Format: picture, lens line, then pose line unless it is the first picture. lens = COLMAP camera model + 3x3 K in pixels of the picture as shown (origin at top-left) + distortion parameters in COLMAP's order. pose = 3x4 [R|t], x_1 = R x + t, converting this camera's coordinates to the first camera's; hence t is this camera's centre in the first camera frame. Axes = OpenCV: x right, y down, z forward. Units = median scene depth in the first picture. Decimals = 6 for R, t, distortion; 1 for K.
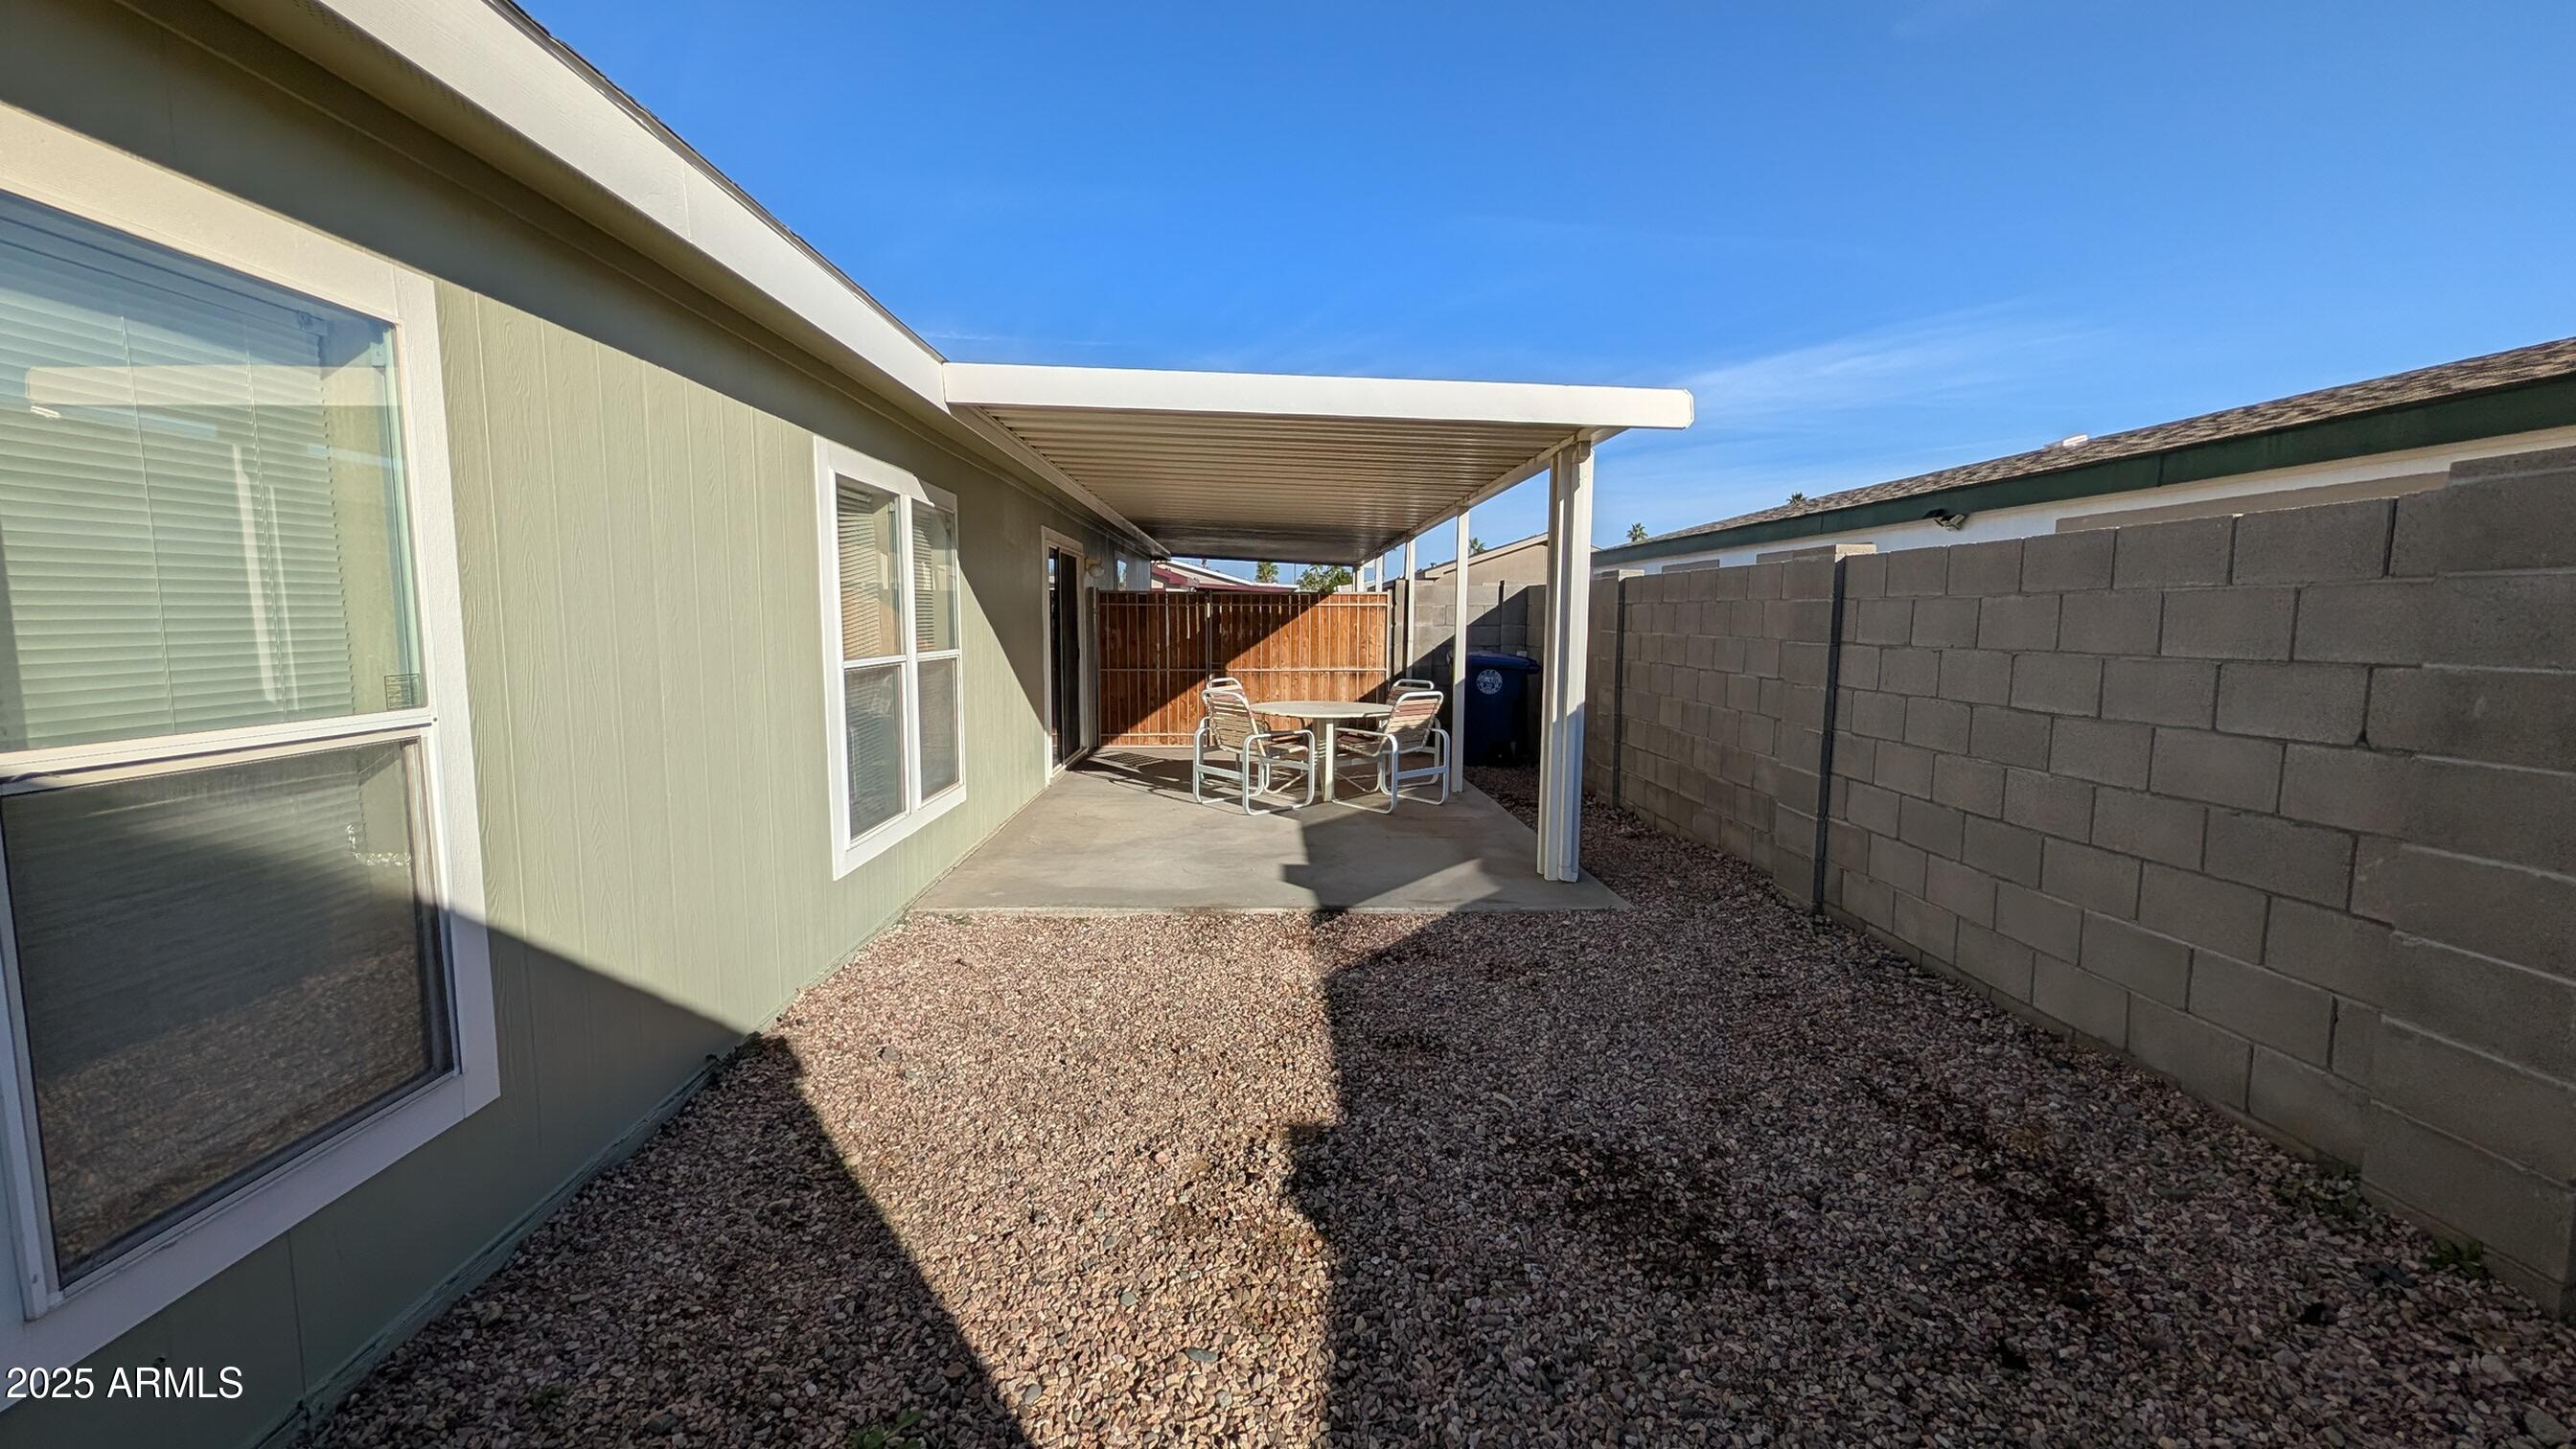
lens RADIAL K [[984.1, 0, 1290.8], [0, 984.1, 722.8], [0, 0, 1]] dist [0.000146, 0.000028]
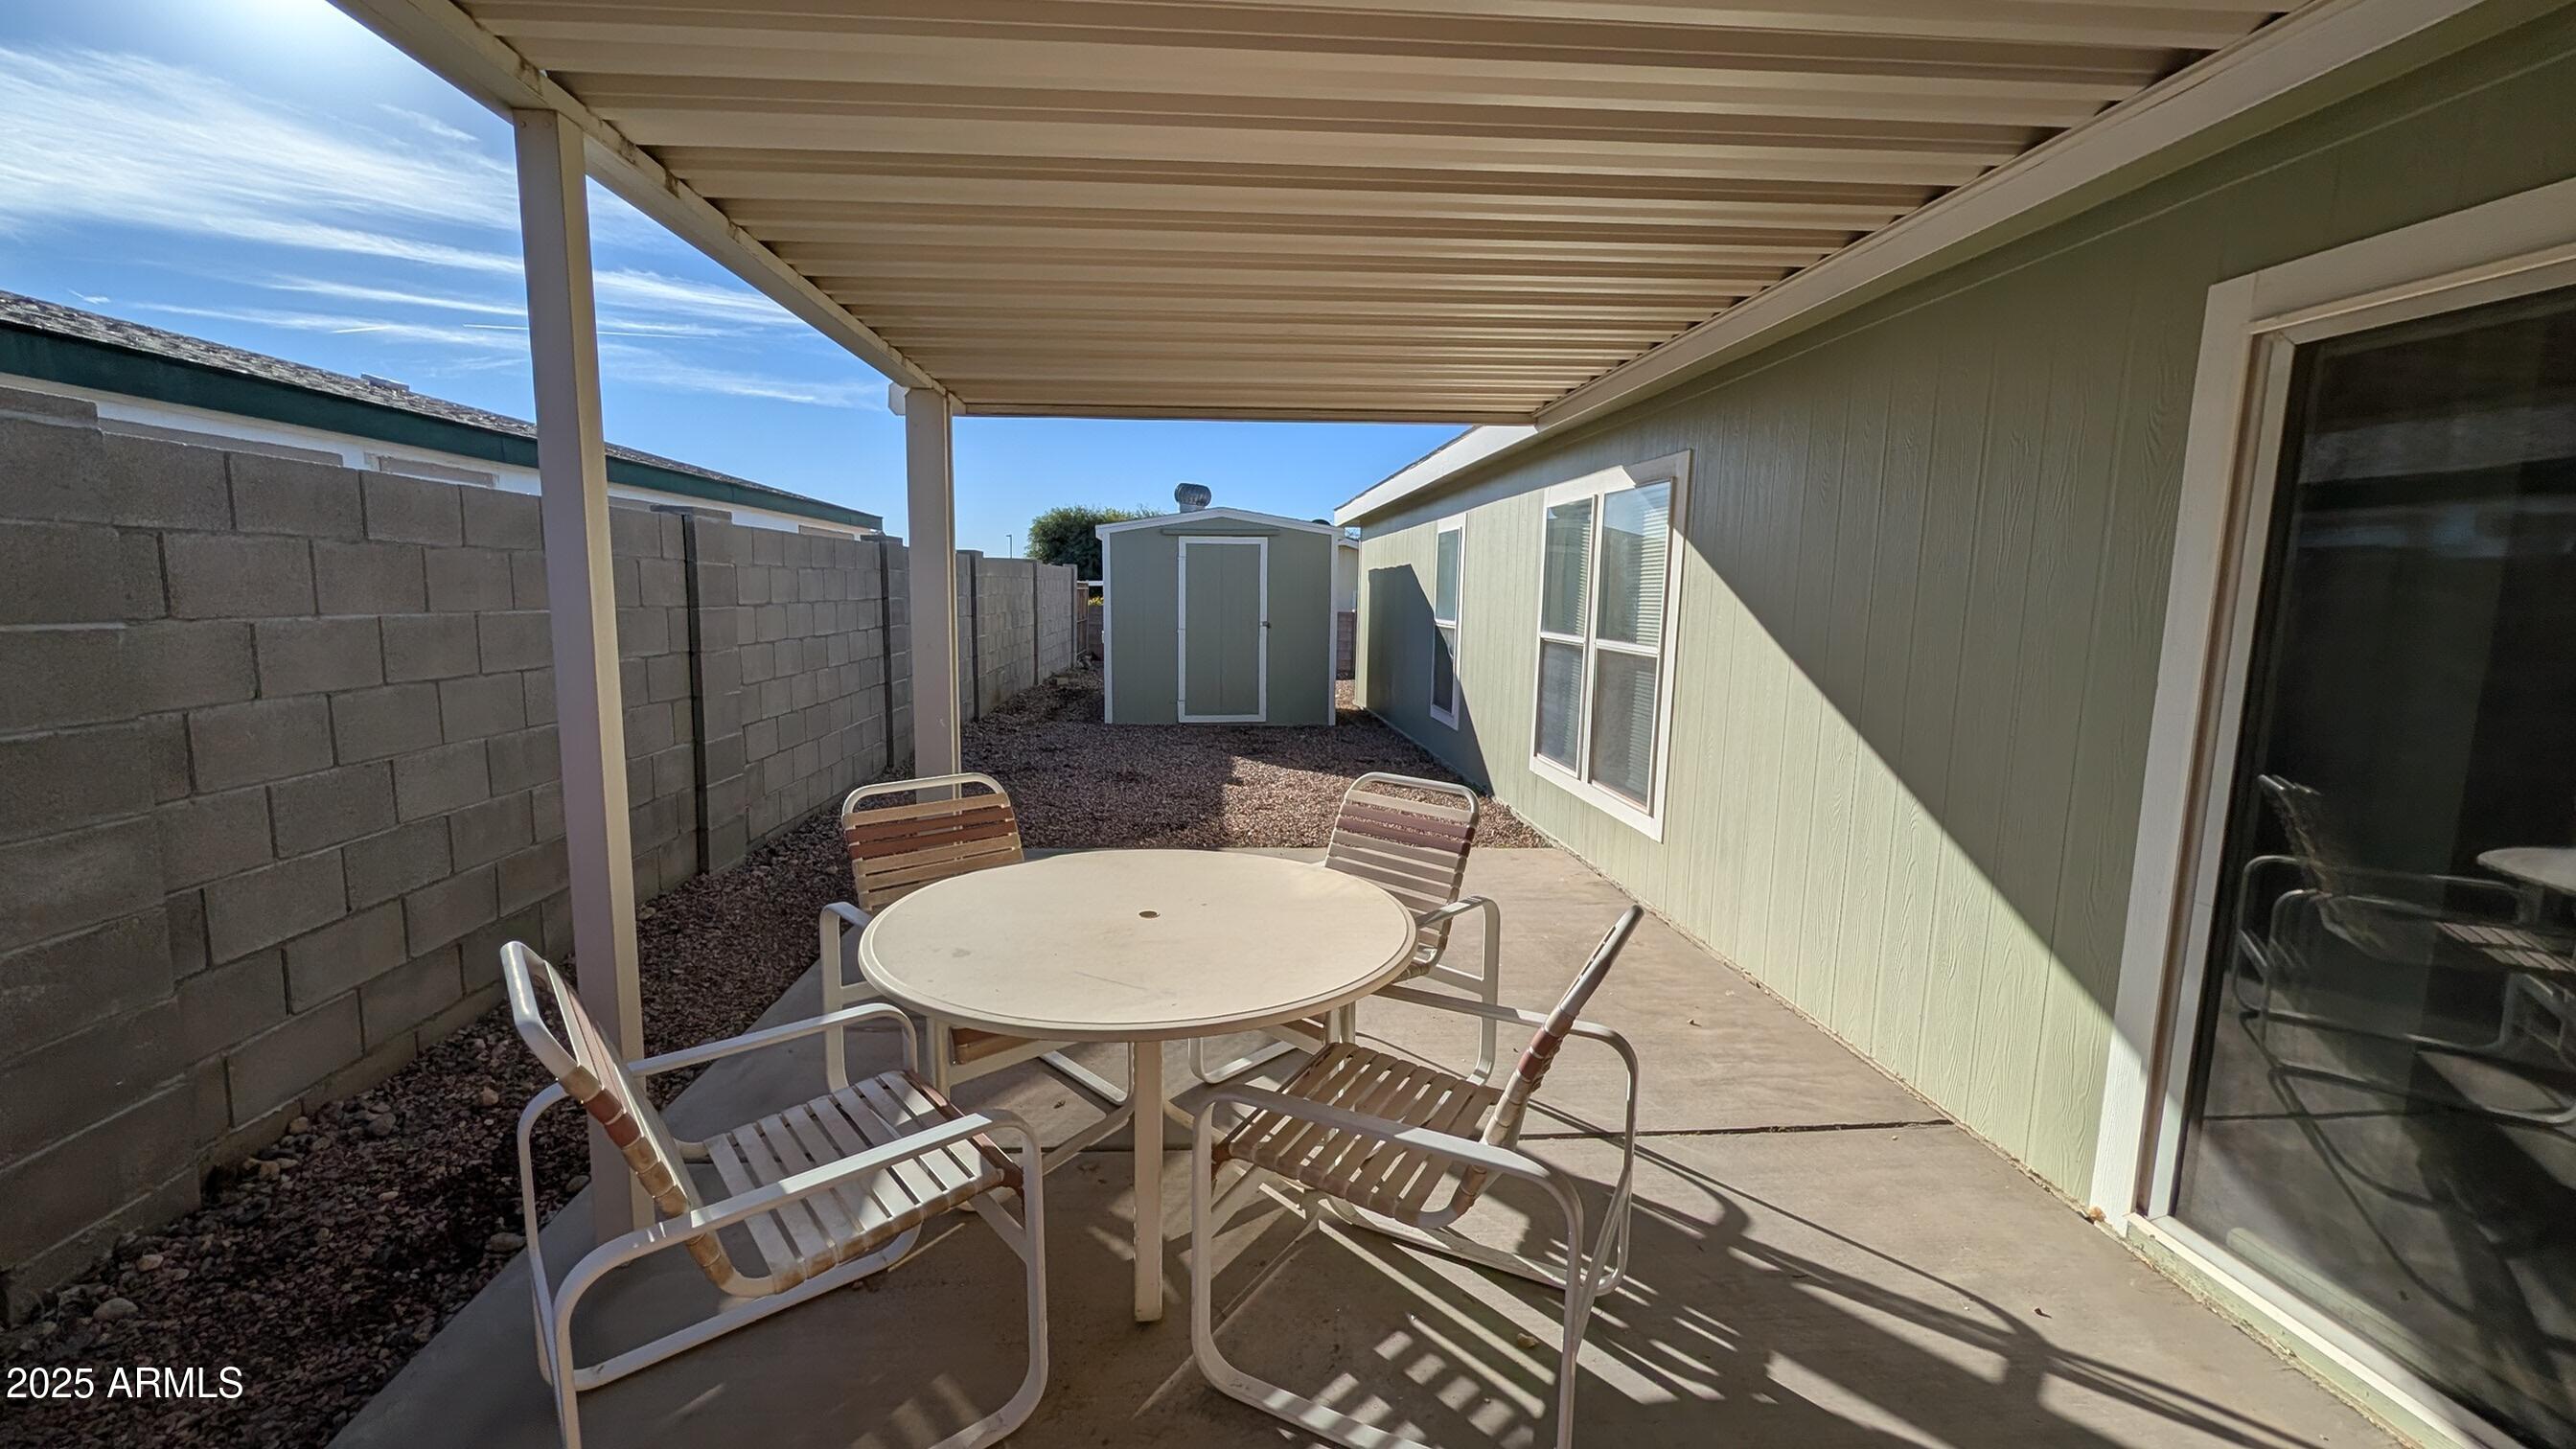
lens RADIAL K [[984.1, 0, 1279.9], [0, 984.1, 721.7], [0, 0, 1]] dist [0.000146, 0.000028]
pose [[-0.998710, -0.022269, -0.045644, 0.031452], [-0.032315, 0.971974, 0.232857, -0.241723], [0.039179, 0.234032, -0.971439, 2.180304]]
